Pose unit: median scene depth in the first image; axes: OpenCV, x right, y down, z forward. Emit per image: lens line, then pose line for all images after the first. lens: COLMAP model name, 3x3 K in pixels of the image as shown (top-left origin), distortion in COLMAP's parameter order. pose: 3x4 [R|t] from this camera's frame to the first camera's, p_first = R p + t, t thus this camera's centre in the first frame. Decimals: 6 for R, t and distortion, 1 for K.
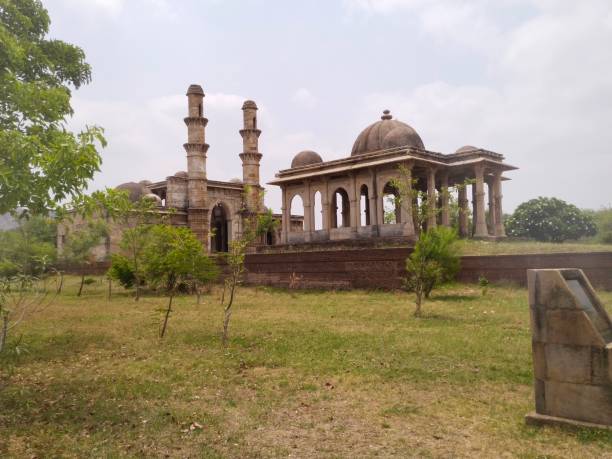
lens RADIAL K [[567.4, 0, 306.0], [0, 567.4, 229.5], [0, 0, 1]] dist [0.081257, -0.033868]
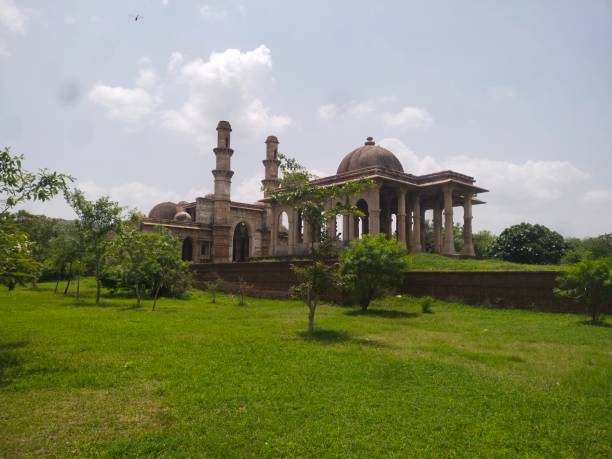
lens RADIAL K [[459.4, 0, 306.0], [0, 459.4, 229.5], [0, 0, 1]] dist [0.053984, -0.002420]
pose [[0.995265, 0.028821, -0.092830, 0.070178], [-0.032960, 0.998515, -0.043371, 0.006571], [0.091443, 0.046225, 0.994737, 0.078310]]
